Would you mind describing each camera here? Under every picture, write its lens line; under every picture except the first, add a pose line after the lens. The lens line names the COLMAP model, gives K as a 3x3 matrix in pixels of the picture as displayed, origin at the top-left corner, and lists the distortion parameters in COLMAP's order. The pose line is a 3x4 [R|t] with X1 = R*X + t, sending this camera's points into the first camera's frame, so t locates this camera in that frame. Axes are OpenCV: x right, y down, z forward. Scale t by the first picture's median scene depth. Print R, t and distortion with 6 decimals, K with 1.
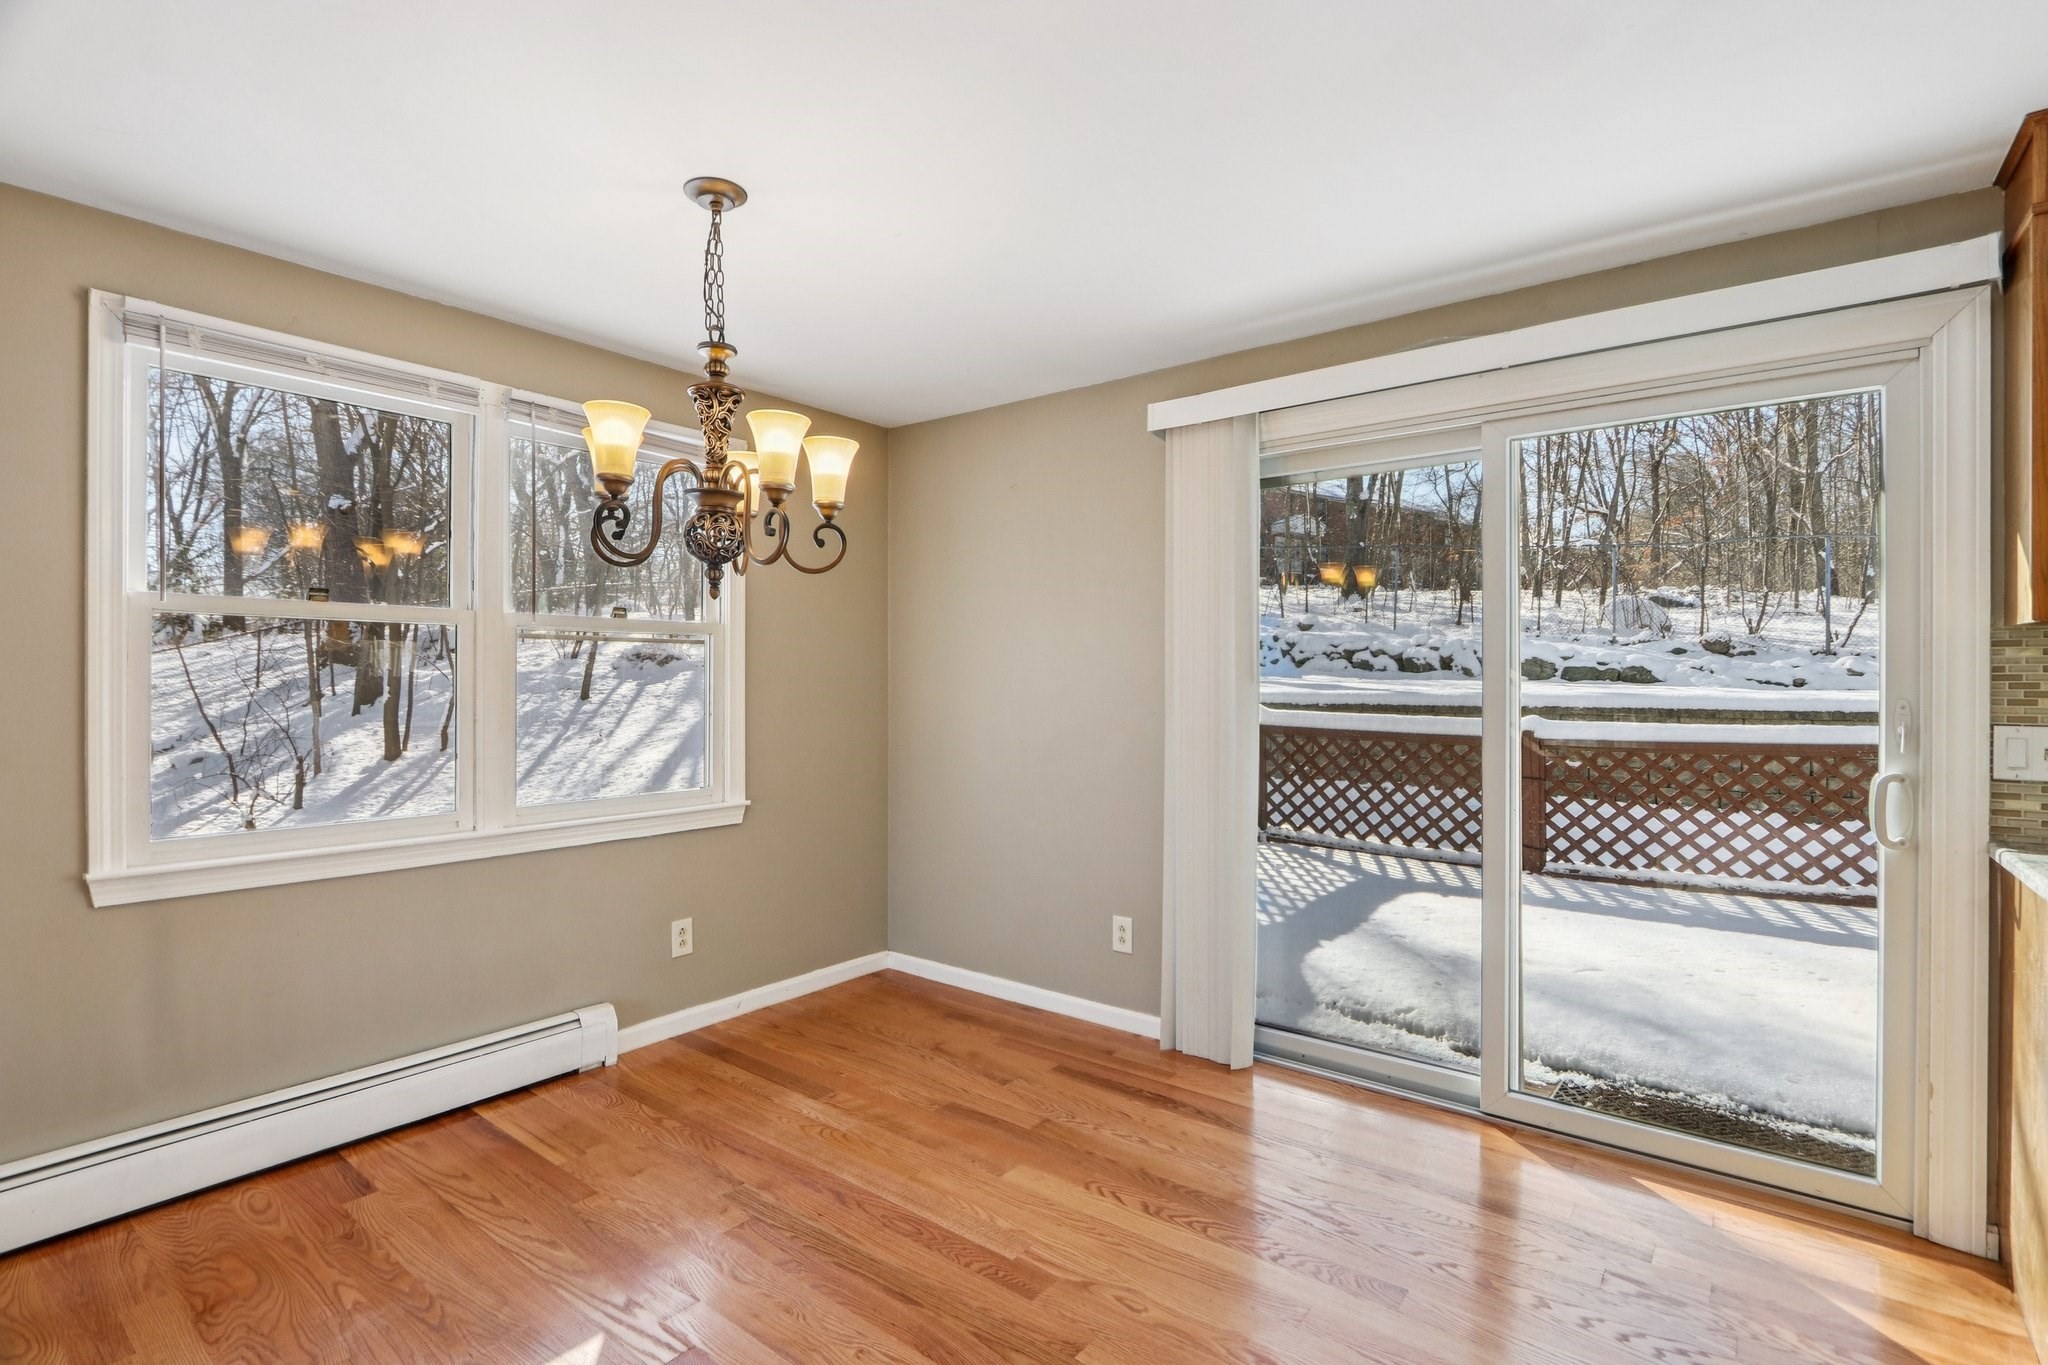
lens RADIAL K [[973.6, 0, 1011.4], [0, 973.6, 688.9], [0, 0, 1]] dist [-0.011669, 0.001084]
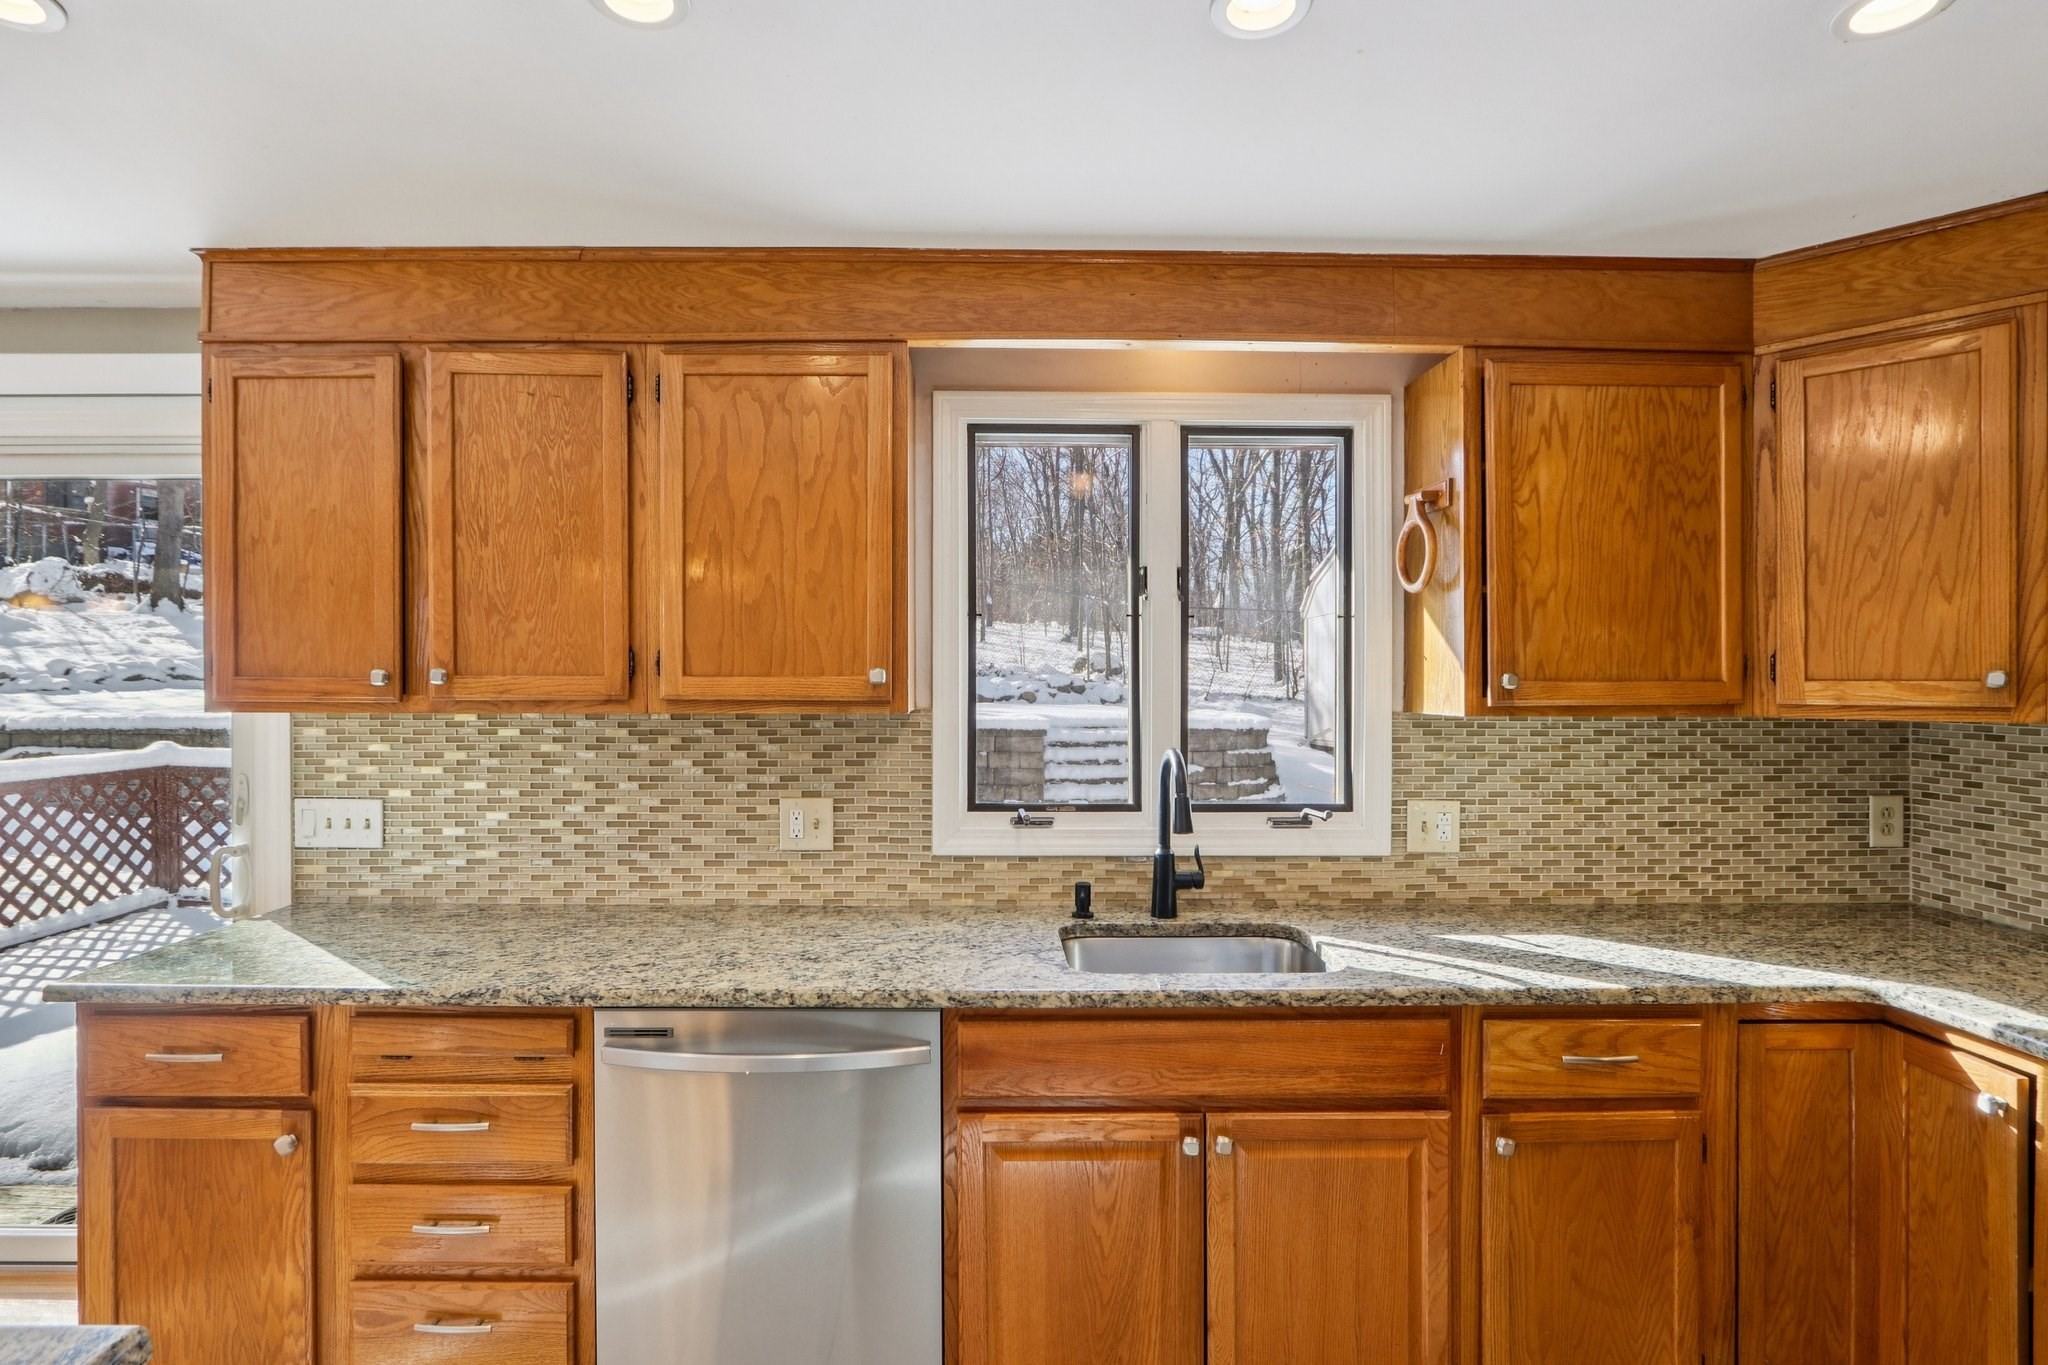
lens RADIAL K [[1044.7, 0, 1024.2], [0, 1044.7, 685.6], [0, 0, 1]] dist [-0.019064, 0.002638]
pose [[0.779781, -0.001913, 0.626050, 0.642755], [0.004789, 0.999984, -0.002909, -0.058270], [-0.626035, 0.005266, 0.779777, -0.310665]]
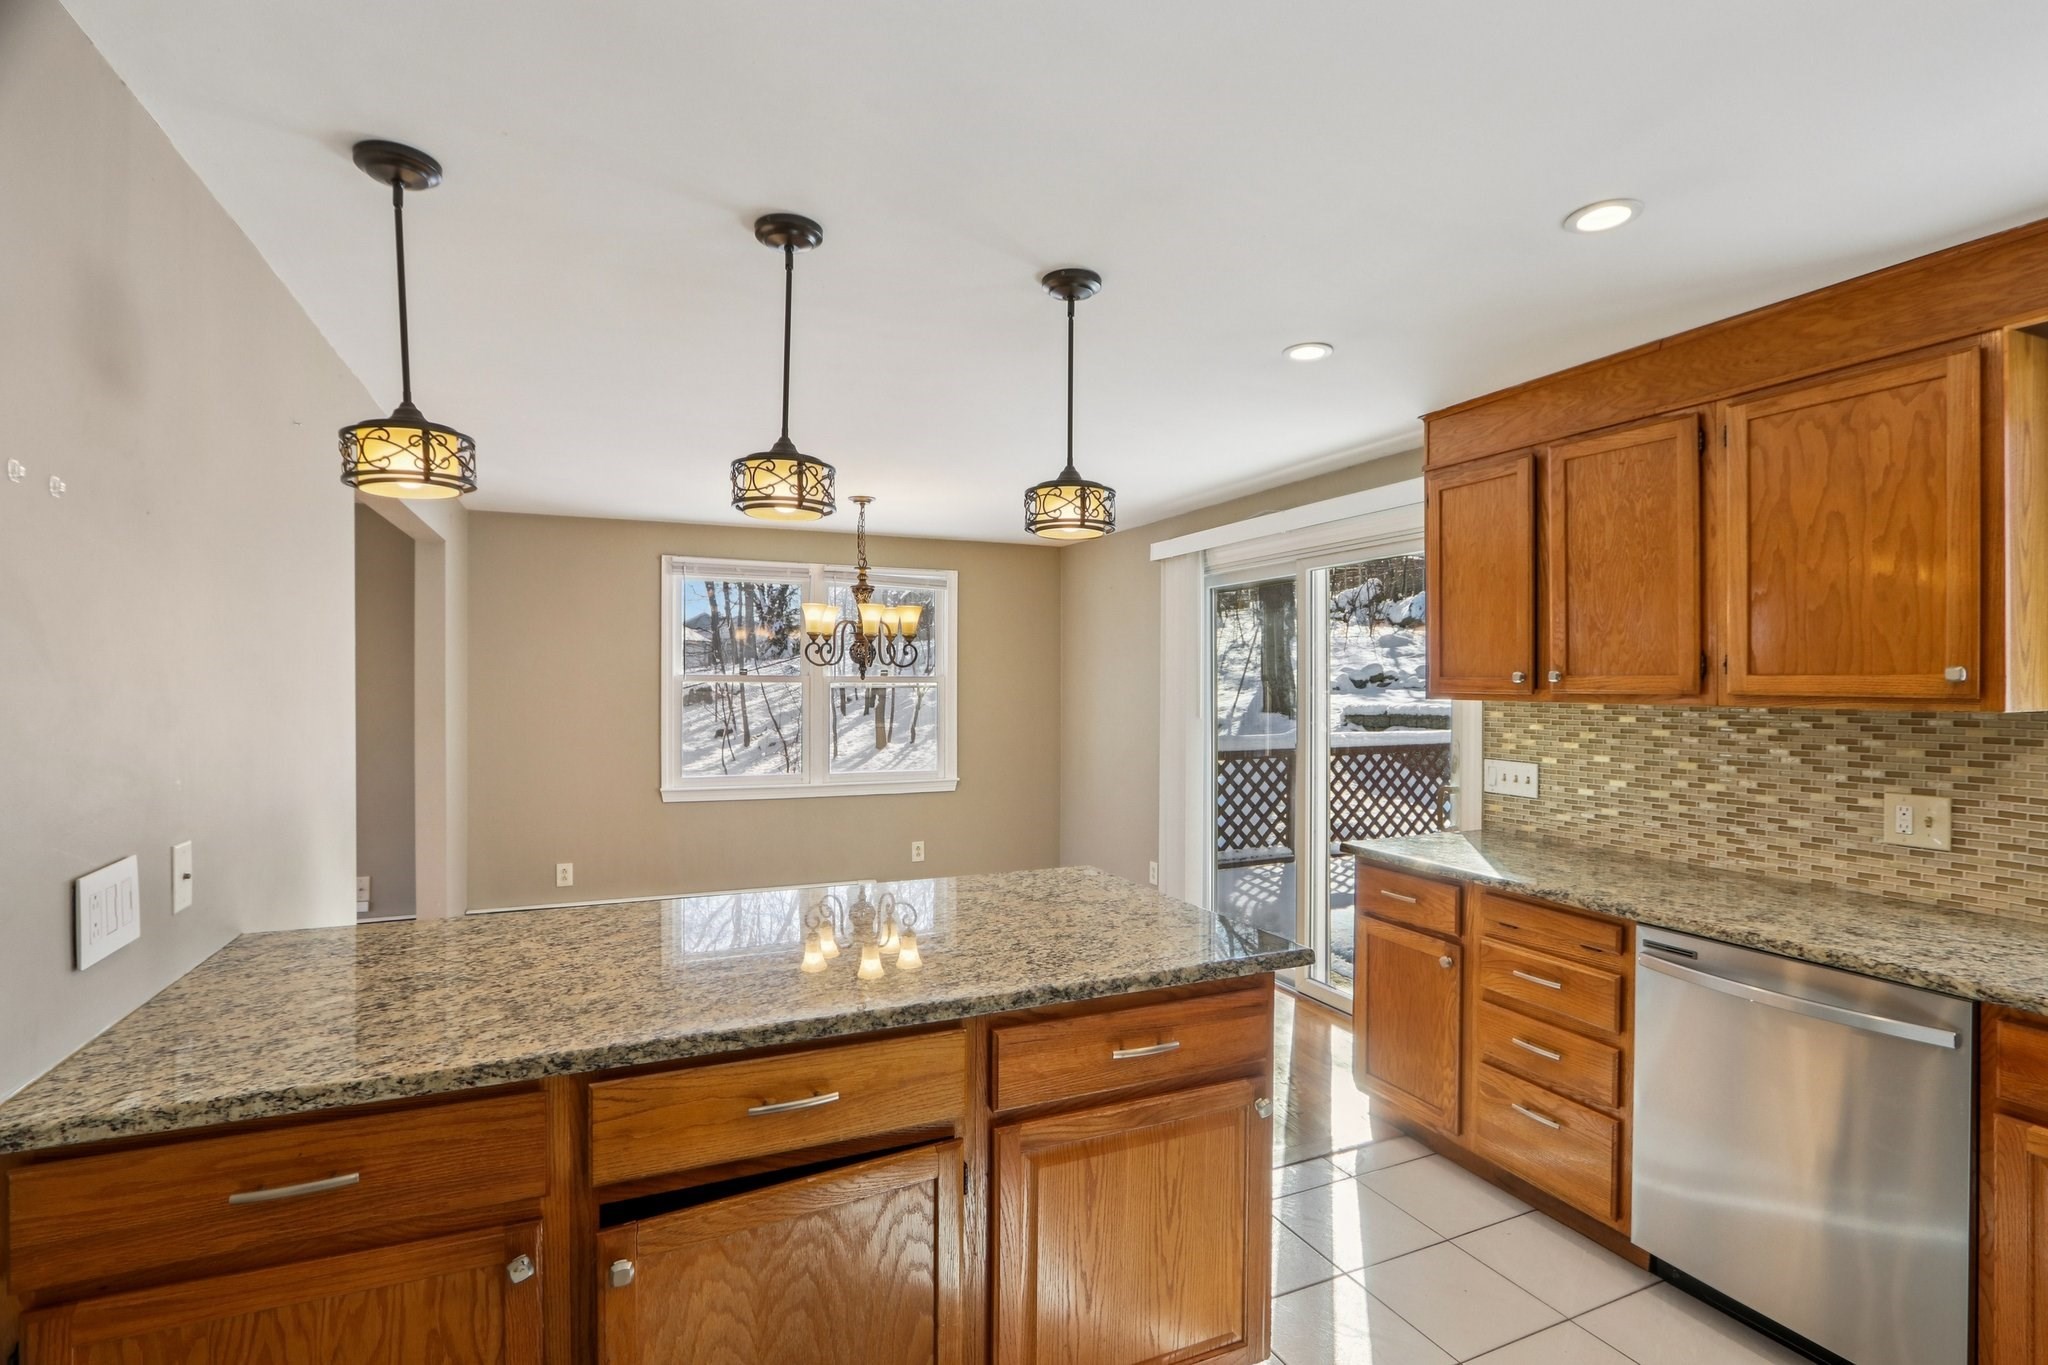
lens RADIAL K [[973.6, 0, 1010.2], [0, 973.6, 691.4], [0, 0, 1]] dist [-0.011669, 0.001084]
pose [[0.882130, 0.005580, -0.470973, 0.750691], [-0.004656, 0.999984, 0.003127, -0.054470], [0.470983, -0.000565, 0.882142, -0.582223]]
